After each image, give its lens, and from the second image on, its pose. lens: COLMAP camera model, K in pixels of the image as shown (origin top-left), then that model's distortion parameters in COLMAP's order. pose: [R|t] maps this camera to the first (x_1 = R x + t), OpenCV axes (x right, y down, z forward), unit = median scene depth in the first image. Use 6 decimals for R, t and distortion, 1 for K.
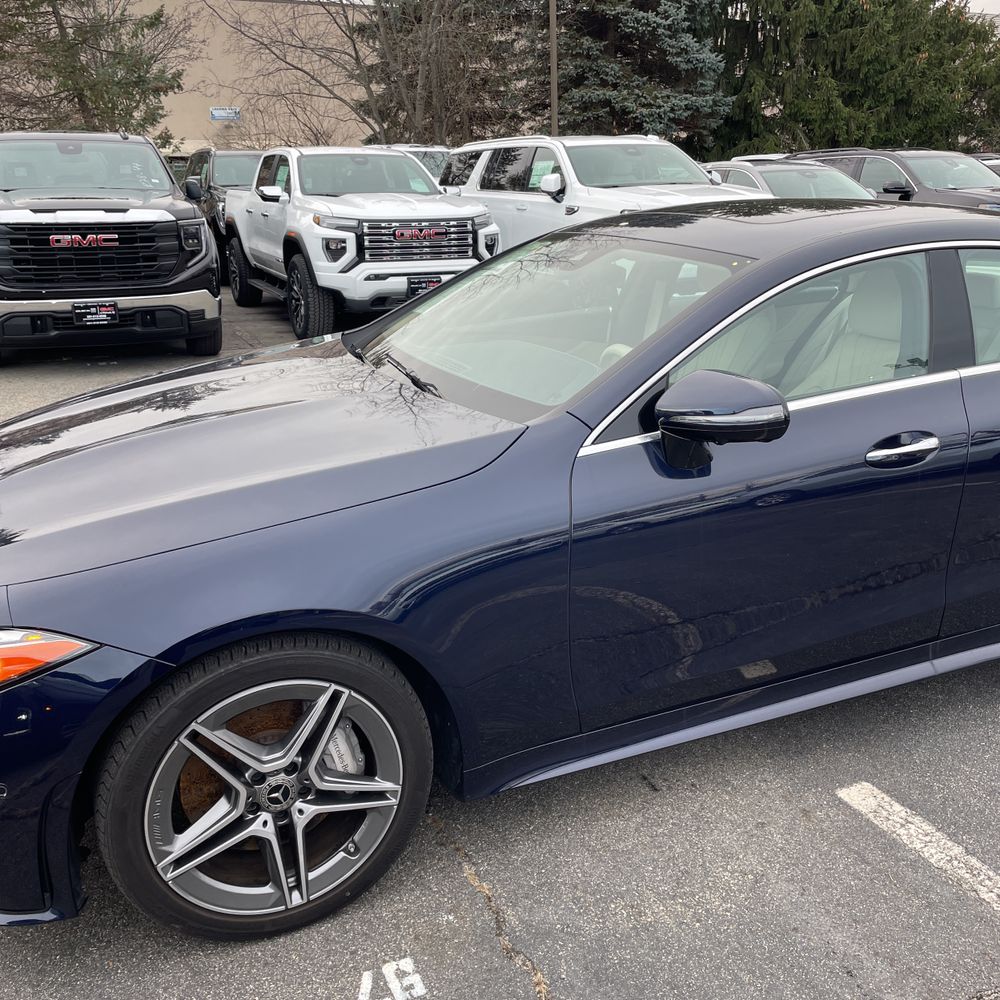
lens RADIAL K [[1019.8, 0, 518.1], [0, 1019.8, 498.8], [0, 0, 1]] dist [0.037861, 0.000000]
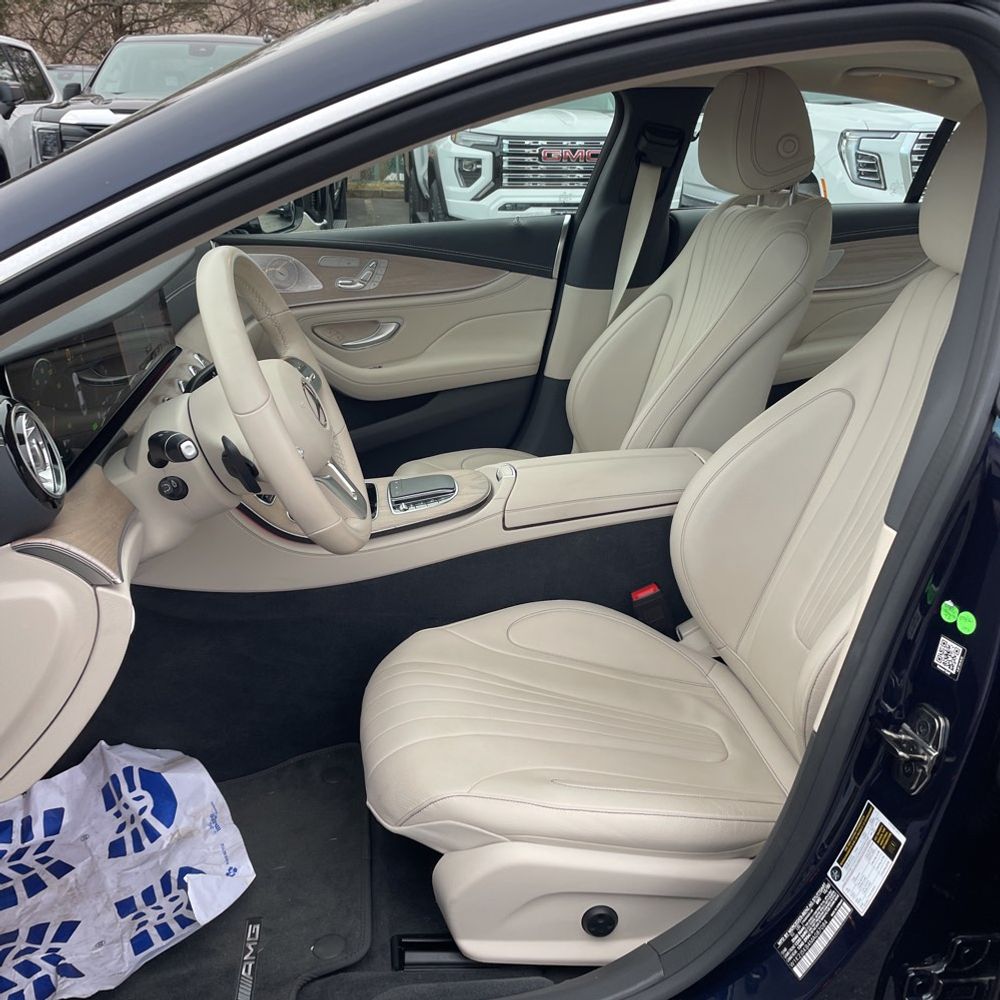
lens RADIAL K [[1019.8, 0, 493.0], [0, 1019.8, 492.9], [0, 0, 1]] dist [0.037861, 0.000000]
pose [[0.954756, 0.113023, -0.275076, 0.334311], [-0.103449, 0.993421, 0.049117, -0.088027], [0.278818, -0.018438, 0.960167, 0.666047]]
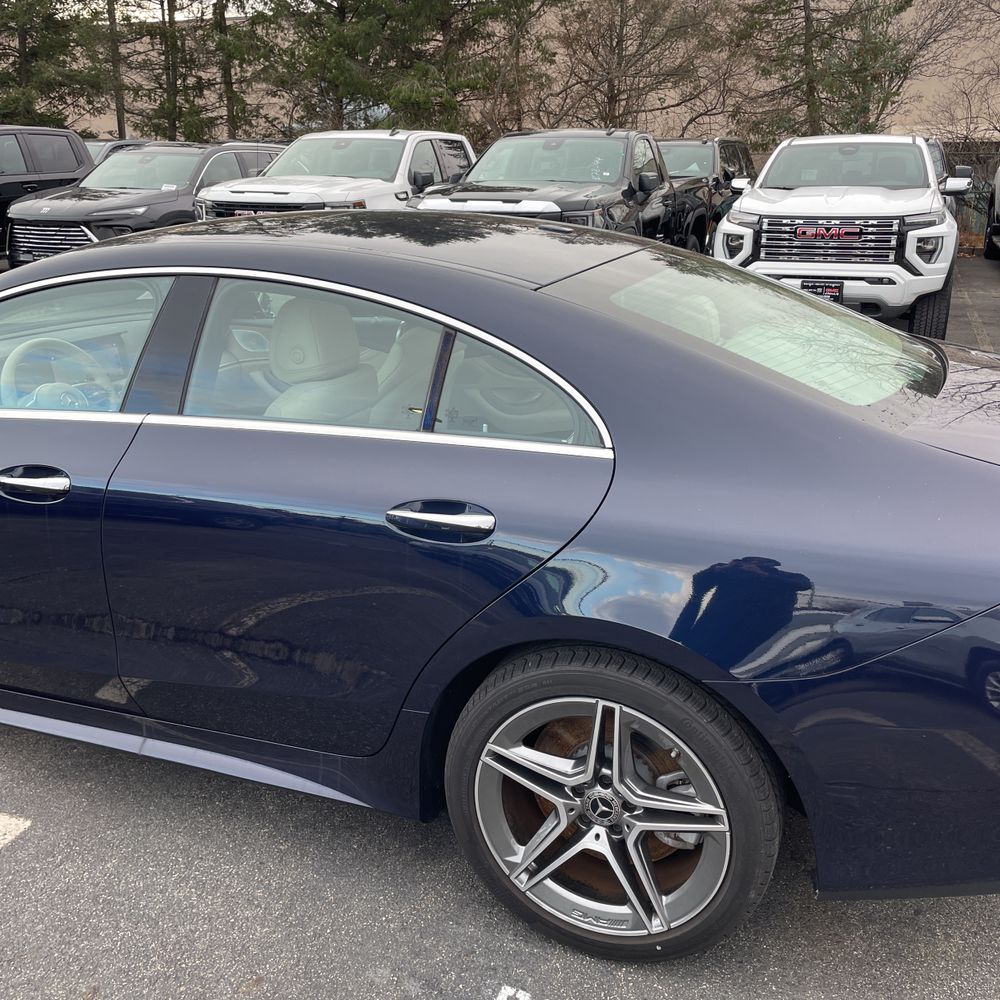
lens RADIAL K [[1019.8, 0, 490.3], [0, 1019.8, 492.8], [0, 0, 1]] dist [0.037861, 0.000000]
pose [[0.696810, 0.221335, -0.682252, 1.226445], [-0.216439, 0.971742, 0.094193, -0.203802], [0.683820, 0.082031, 0.725025, 0.578265]]
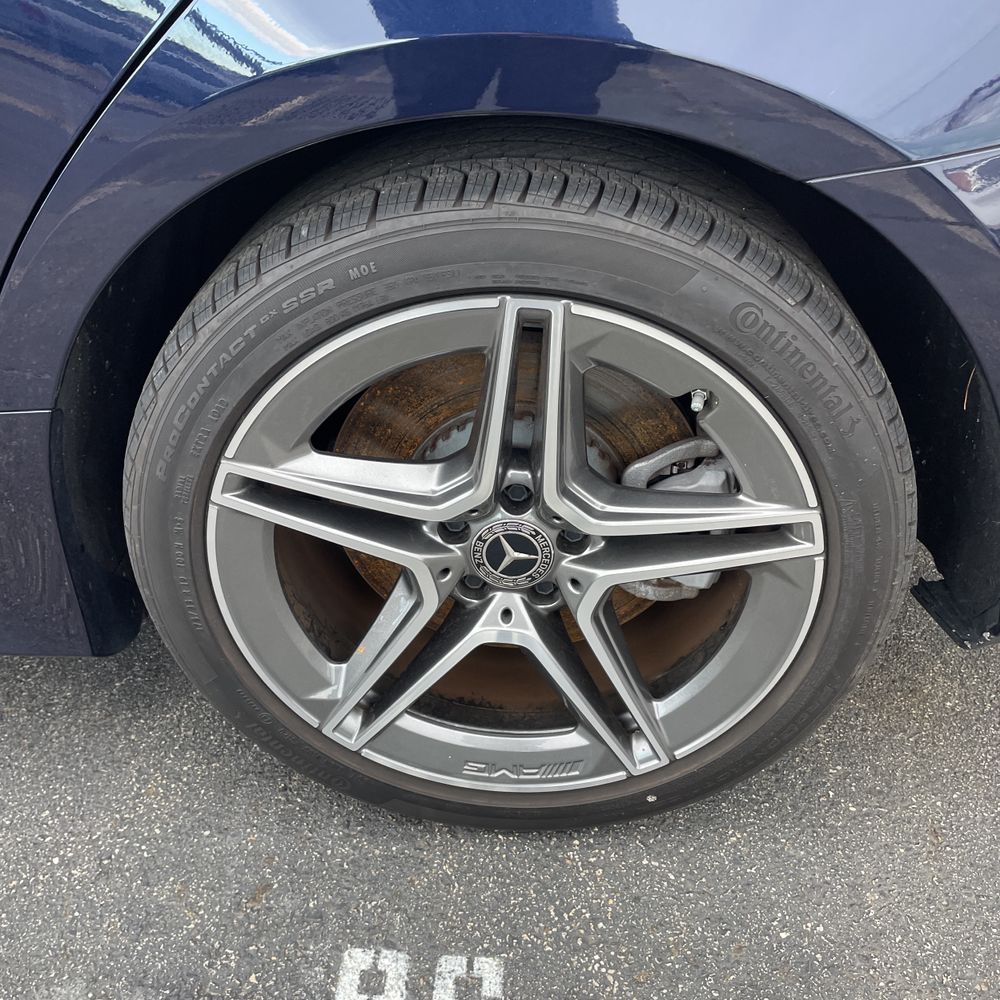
lens RADIAL K [[1019.8, 0, 511.8], [0, 1019.8, 476.4], [0, 0, 1]] dist [0.037861, 0.000000]
pose [[0.891159, 0.249293, -0.379063, 0.936304], [-0.139742, 0.945713, 0.293426, -0.045018], [0.431634, -0.208519, 0.877617, 0.917475]]
